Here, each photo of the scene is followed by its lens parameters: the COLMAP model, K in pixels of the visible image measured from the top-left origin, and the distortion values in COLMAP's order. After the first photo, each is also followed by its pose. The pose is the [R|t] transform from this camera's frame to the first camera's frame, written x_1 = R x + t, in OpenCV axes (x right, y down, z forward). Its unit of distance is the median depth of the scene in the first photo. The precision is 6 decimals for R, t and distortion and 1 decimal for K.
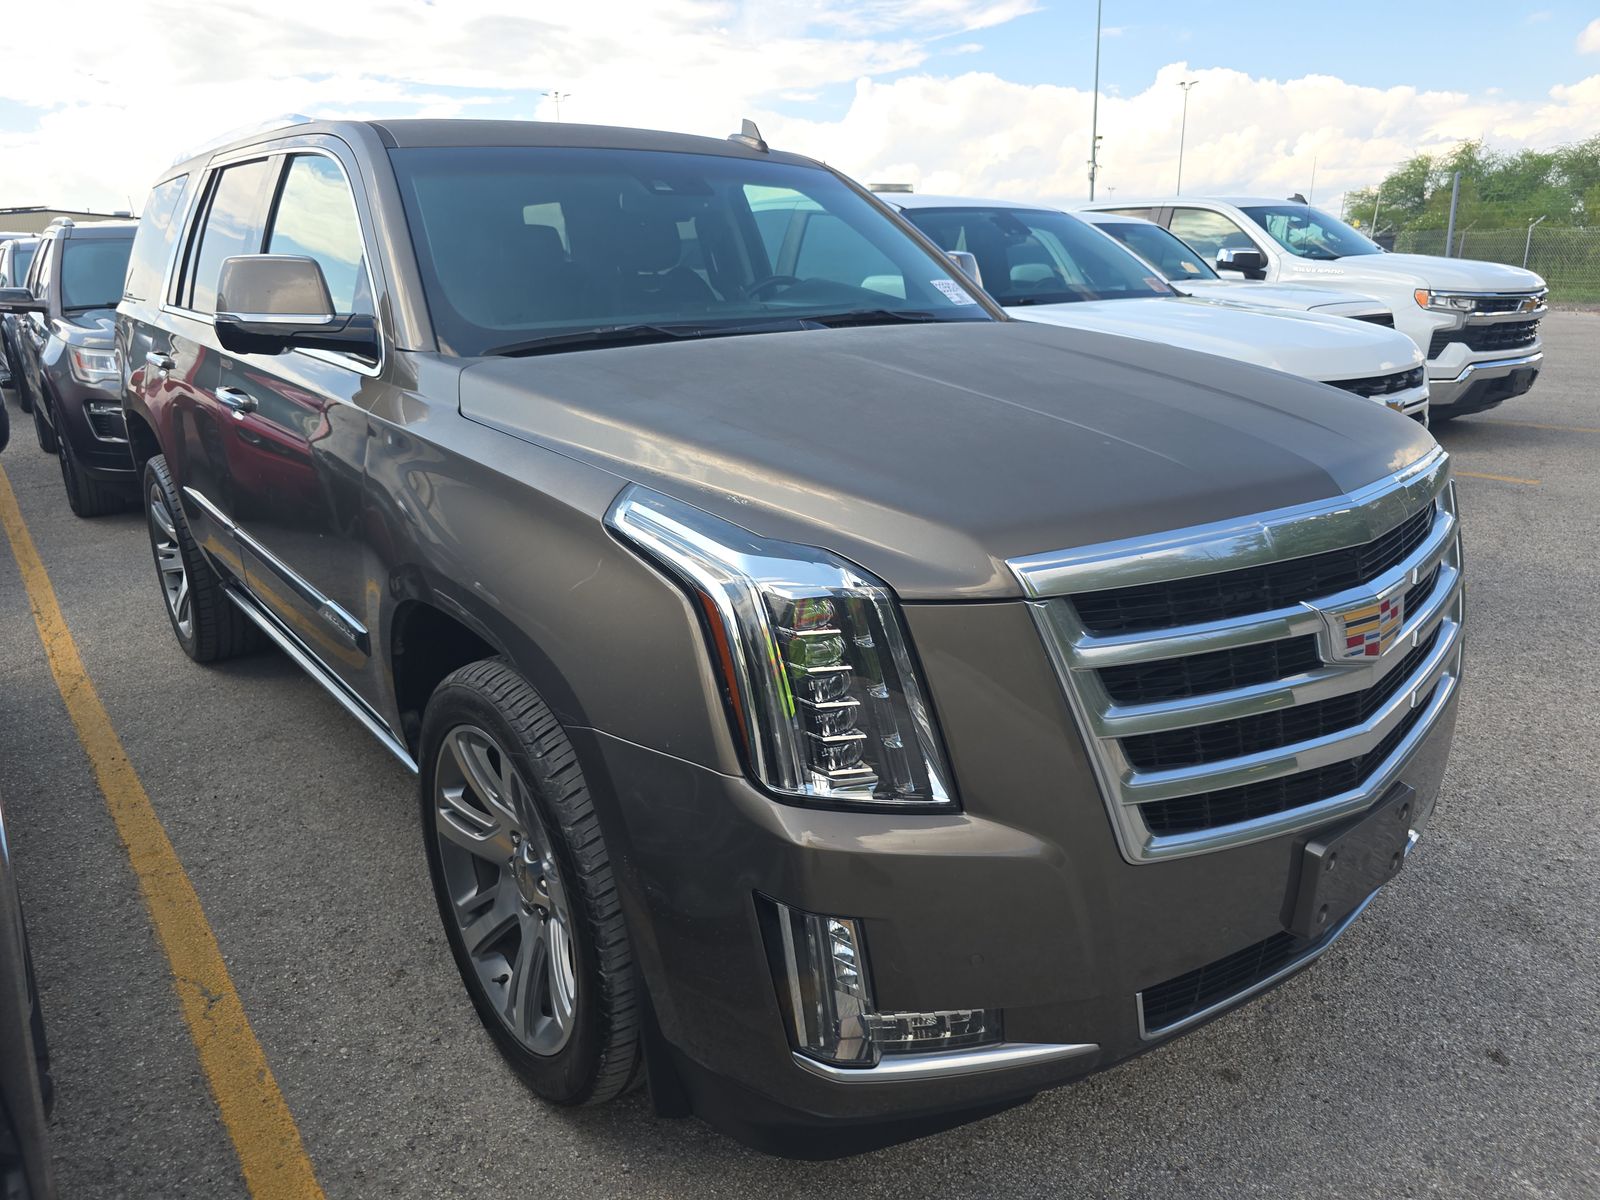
lens RADIAL K [[1115.6, 0, 789.8], [0, 1115.6, 601.2], [0, 0, 1]] dist [0.011909, -0.014949]
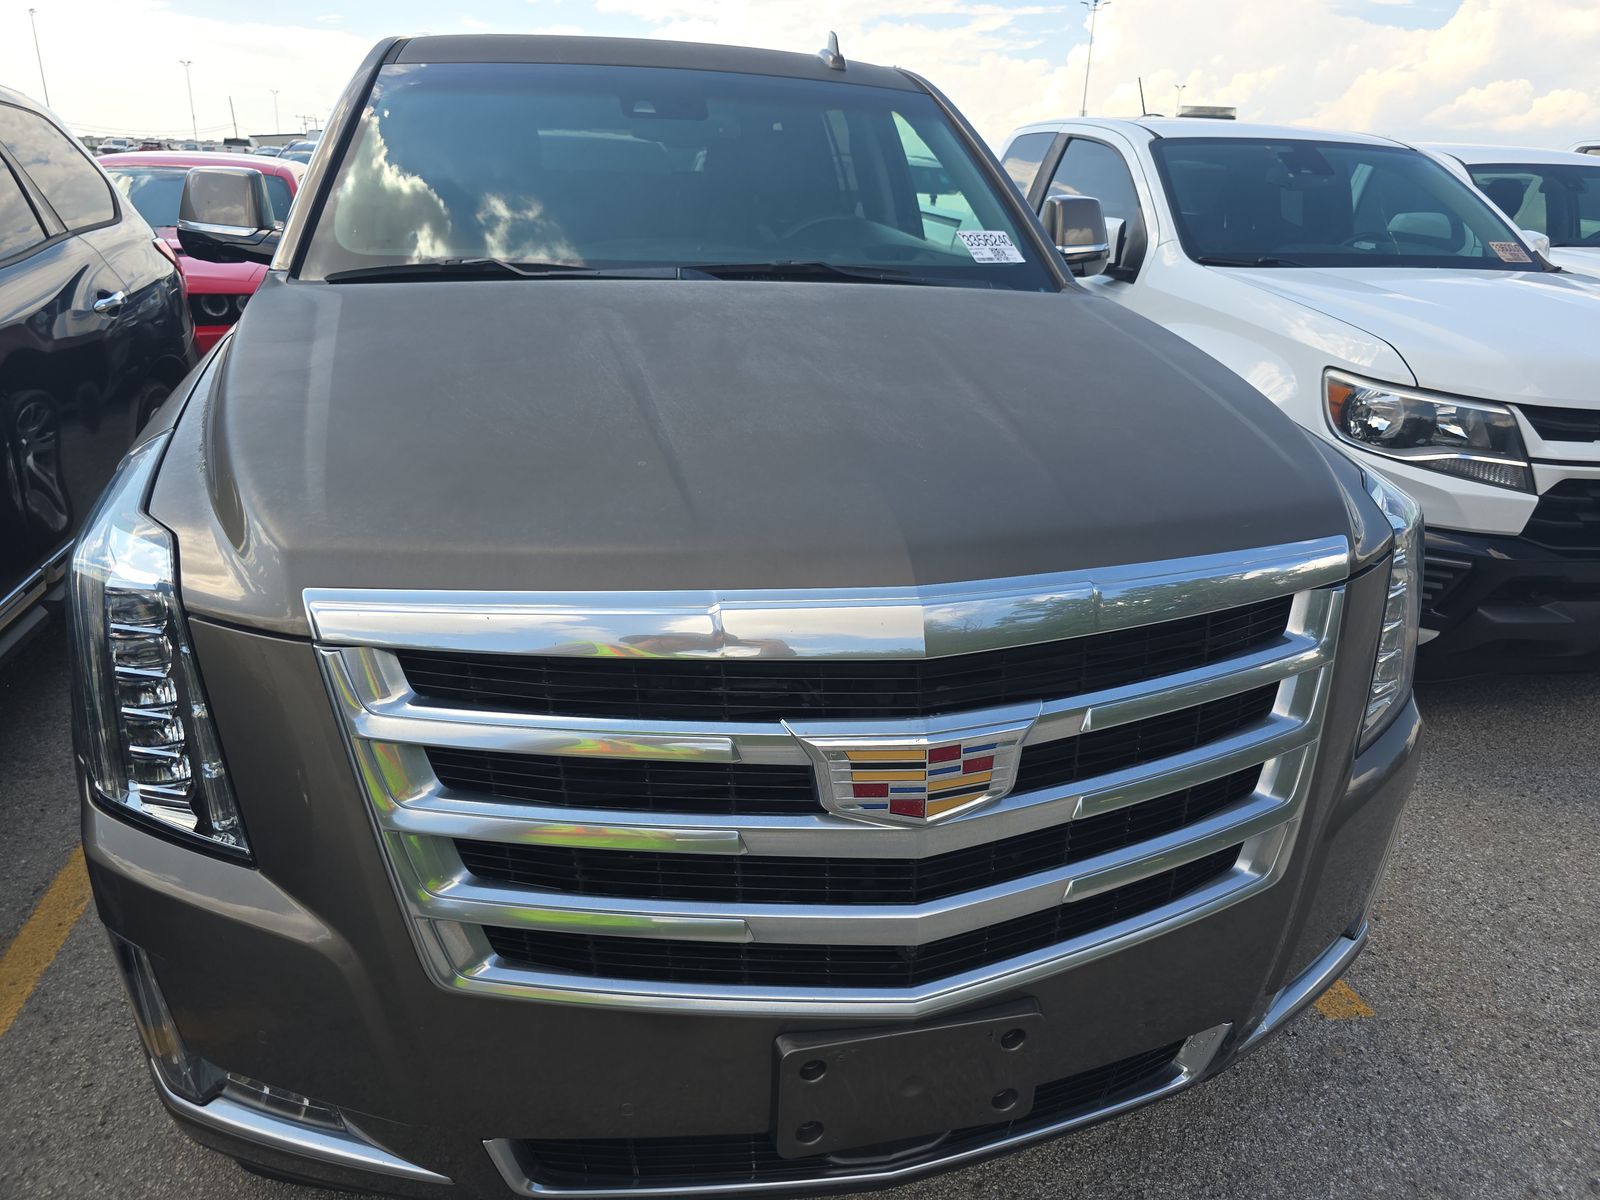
lens RADIAL K [[1115.6, 0, 801.2], [0, 1115.6, 601.1], [0, 0, 1]] dist [0.011909, -0.014949]
pose [[0.899683, 0.190547, -0.392763, 0.493037], [-0.164446, 0.981363, 0.099415, -0.099230], [0.404386, -0.024854, 0.914250, 0.232861]]
